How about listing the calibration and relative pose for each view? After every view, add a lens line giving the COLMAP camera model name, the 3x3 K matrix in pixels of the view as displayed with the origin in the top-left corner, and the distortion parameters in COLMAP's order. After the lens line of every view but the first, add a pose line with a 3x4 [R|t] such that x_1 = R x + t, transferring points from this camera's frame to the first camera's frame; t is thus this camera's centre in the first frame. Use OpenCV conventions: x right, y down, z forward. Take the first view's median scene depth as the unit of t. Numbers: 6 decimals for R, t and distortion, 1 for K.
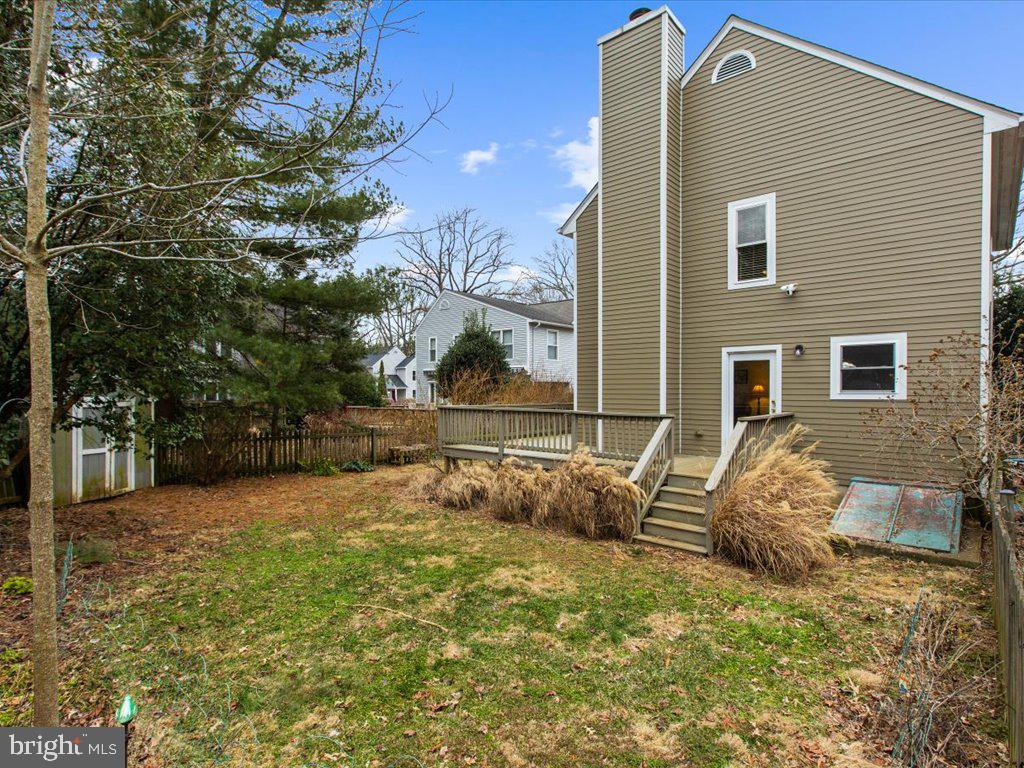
lens RADIAL K [[523.5, 0, 506.2], [0, 523.5, 378.0], [0, 0, 1]] dist [-0.001654, -0.000004]
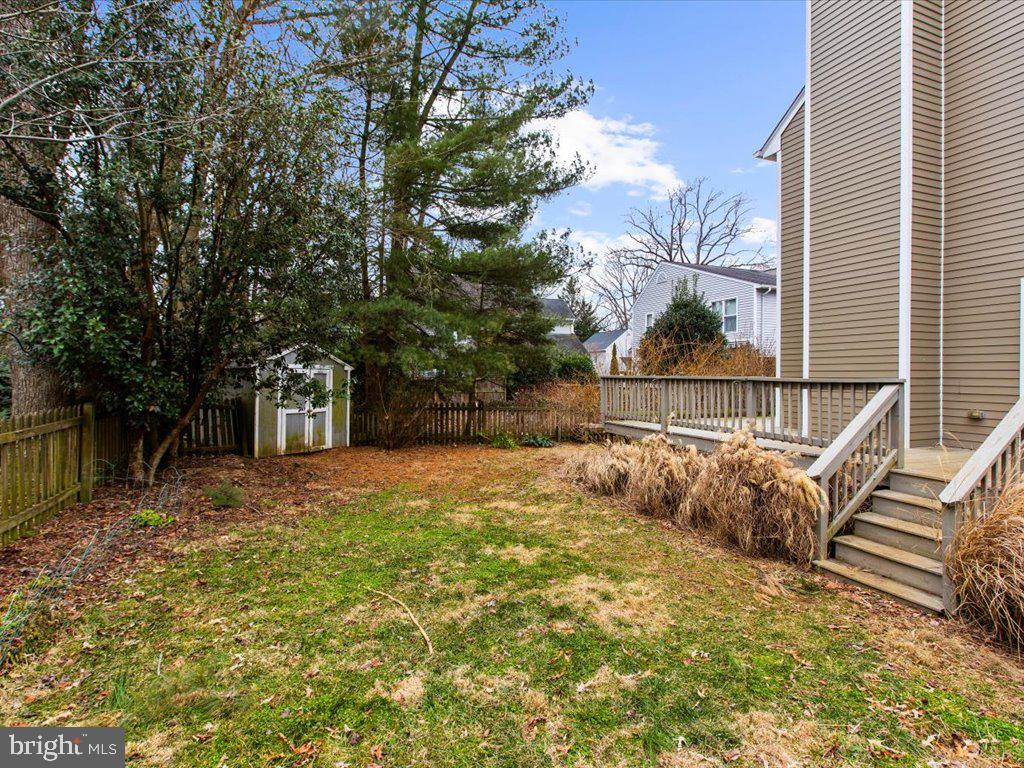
lens RADIAL K [[515.8, 0, 512.3], [0, 515.8, 364.1], [0, 0, 1]] dist [0.000664, -0.000418]
pose [[0.901167, -0.005634, -0.433435, 0.147148], [0.006394, 0.999980, 0.000295, 0.043729], [0.433424, -0.003037, 0.901185, 0.205925]]
